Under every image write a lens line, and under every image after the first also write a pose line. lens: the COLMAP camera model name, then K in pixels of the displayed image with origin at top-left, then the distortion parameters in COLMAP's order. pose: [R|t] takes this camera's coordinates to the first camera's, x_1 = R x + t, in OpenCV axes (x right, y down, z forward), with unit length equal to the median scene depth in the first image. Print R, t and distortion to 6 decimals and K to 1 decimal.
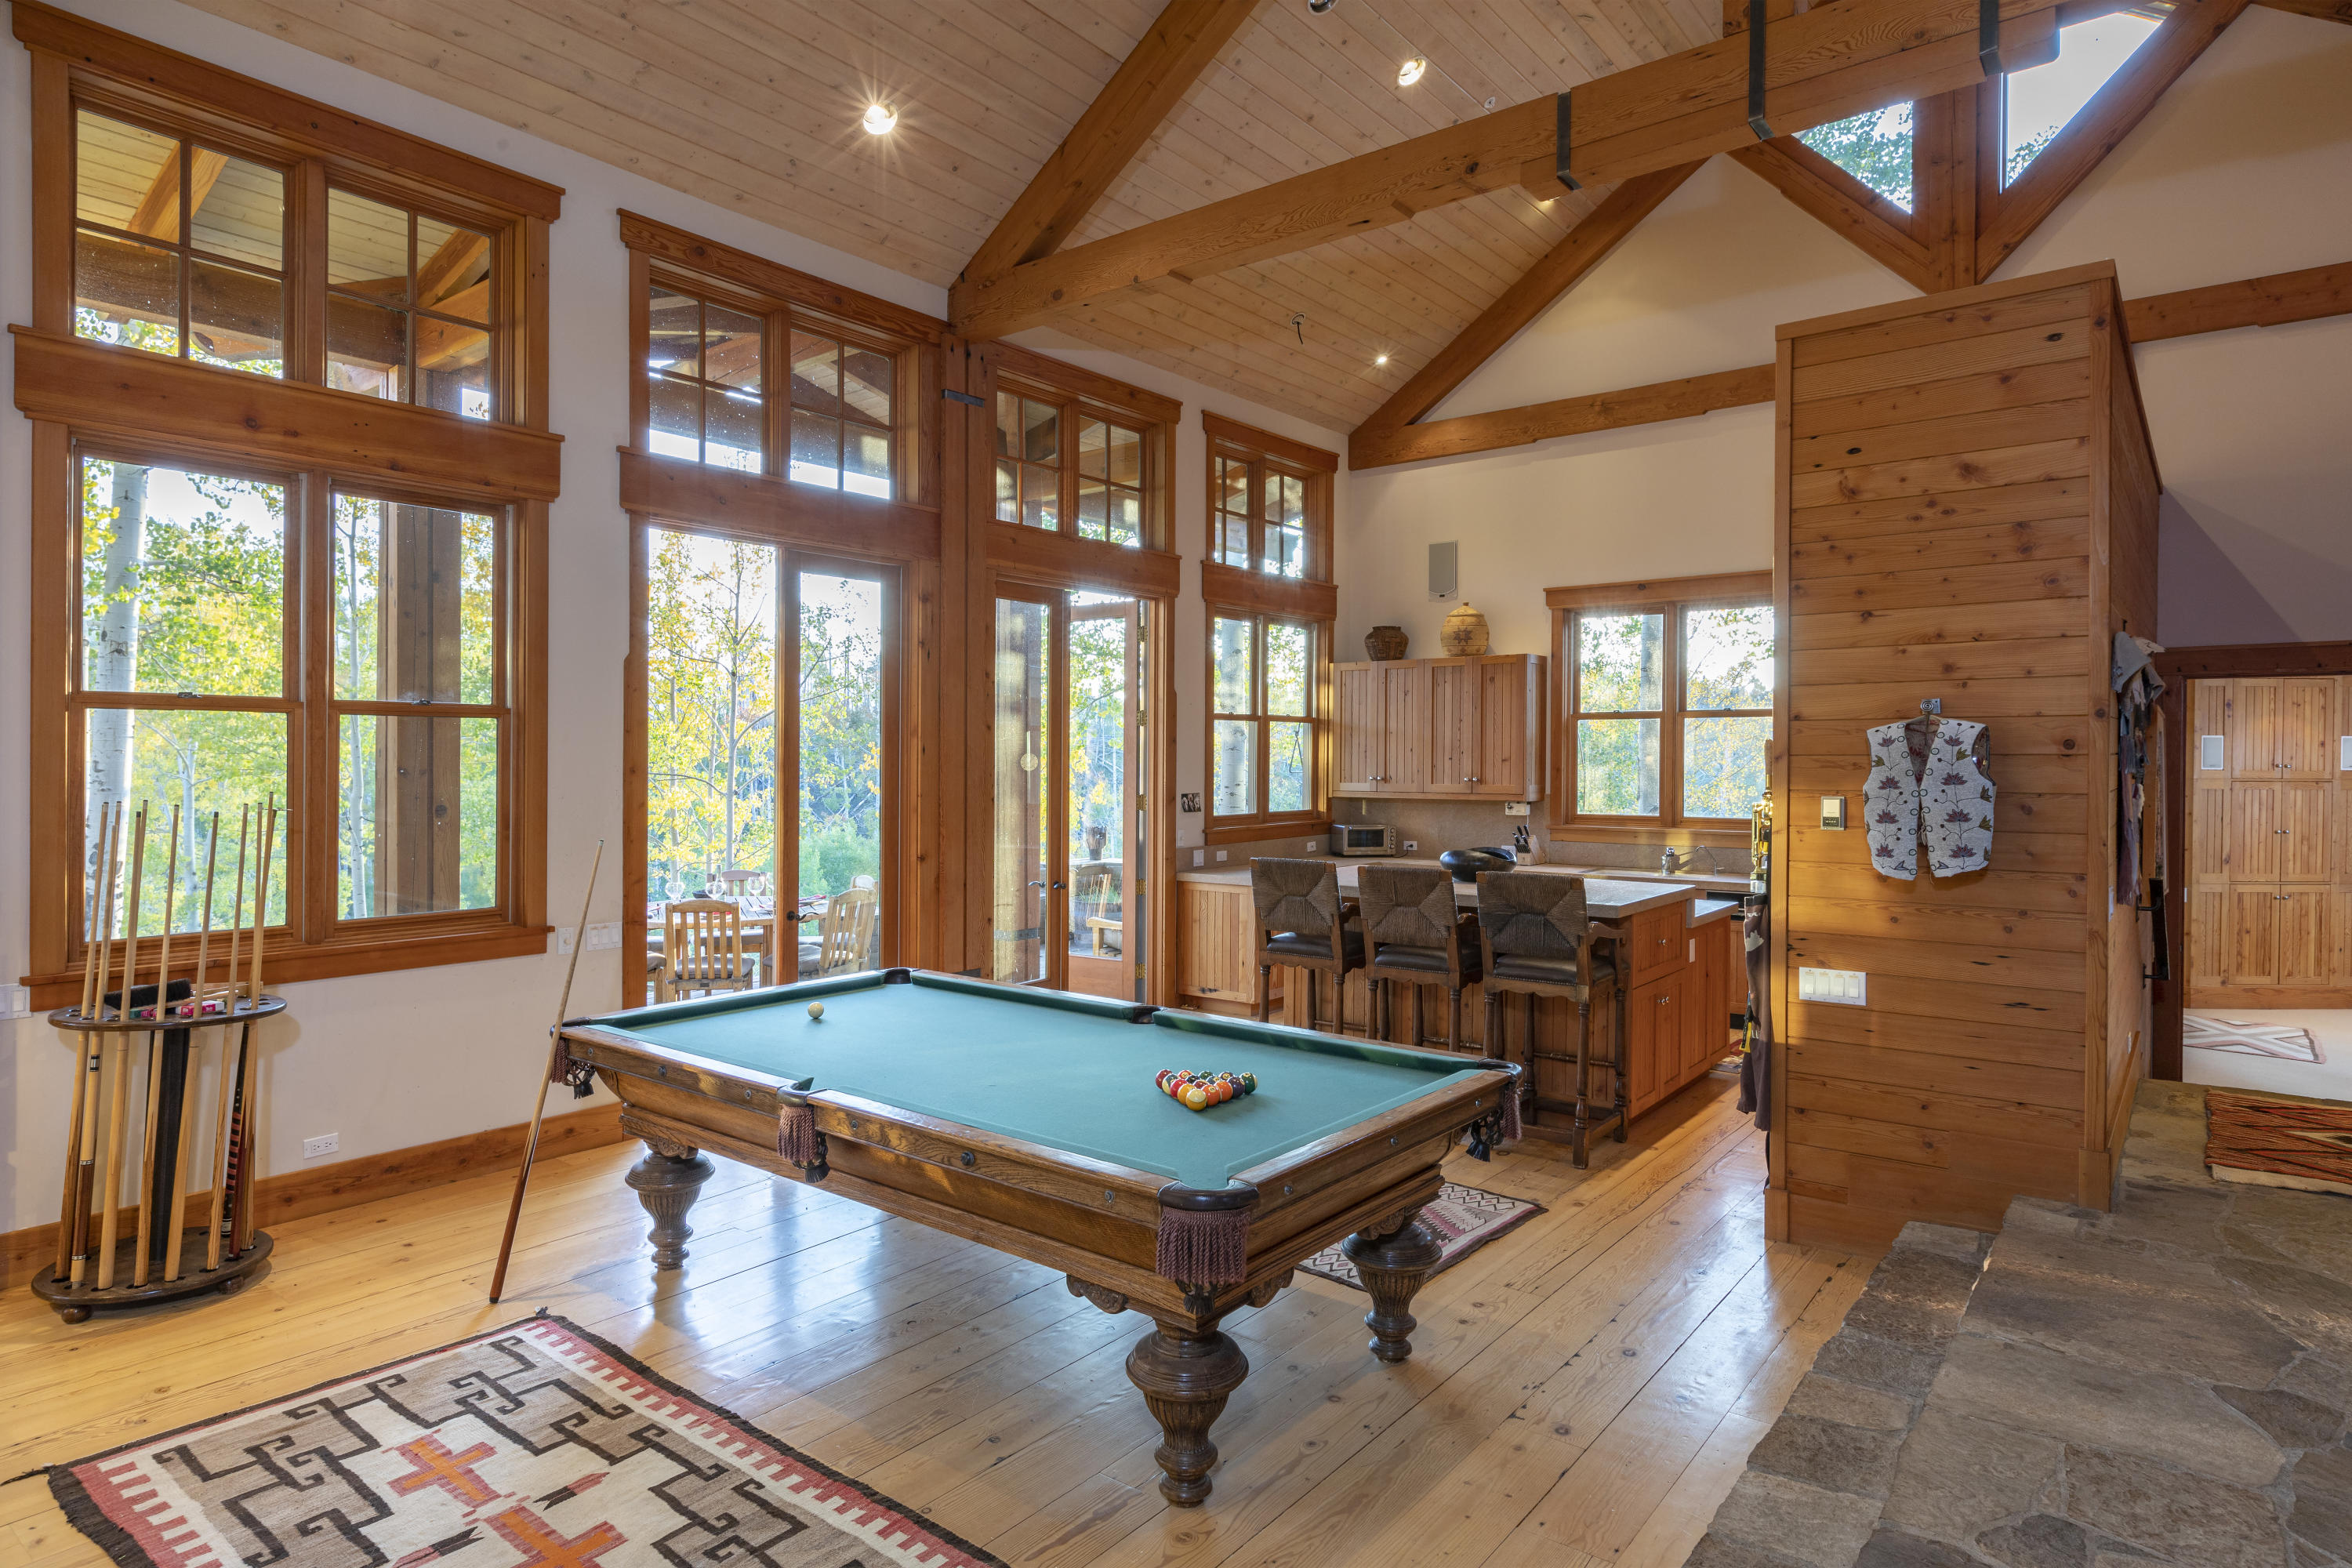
lens RADIAL K [[1275.8, 0, 1172.6], [0, 1275.8, 778.9], [0, 0, 1]] dist [0.005689, 0.000700]
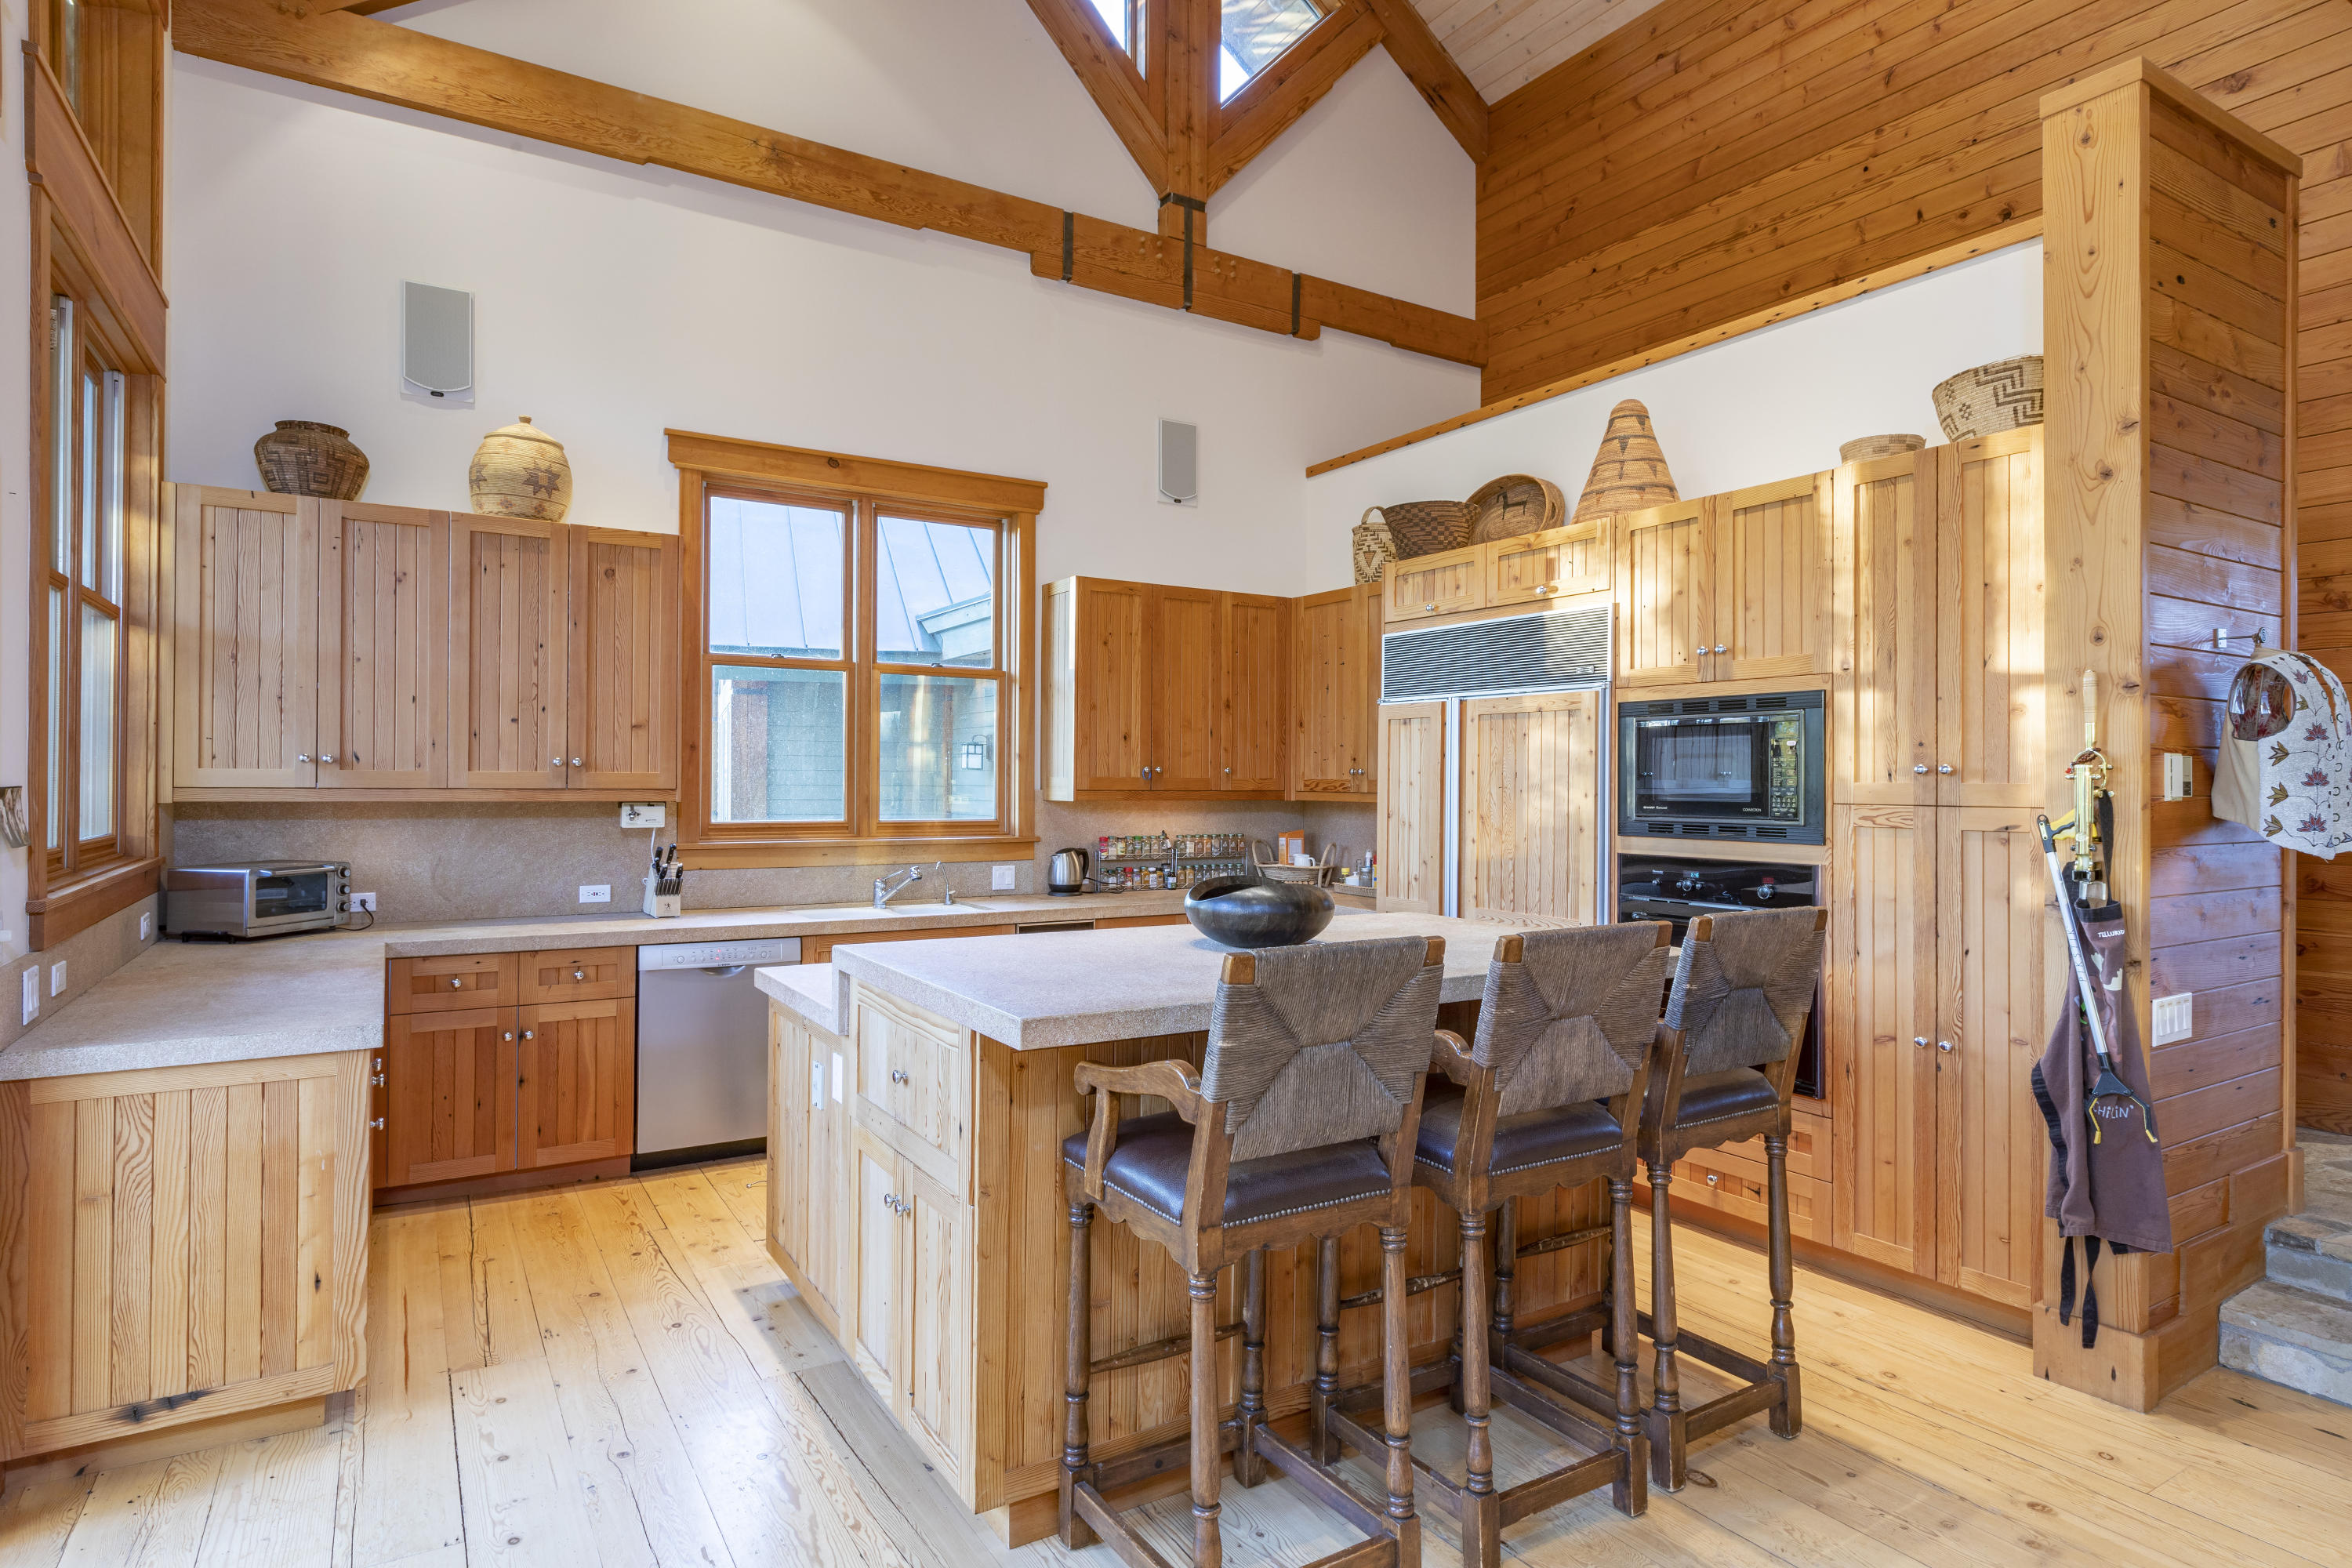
lens RADIAL K [[1275.8, 0, 1173.6], [0, 1275.8, 782.9], [0, 0, 1]] dist [0.005689, 0.000700]
pose [[0.351942, 0.000099, 0.936022, -0.183070], [0.008462, 0.999959, -0.003287, 0.014411], [-0.935984, 0.009077, 0.351926, 0.660804]]
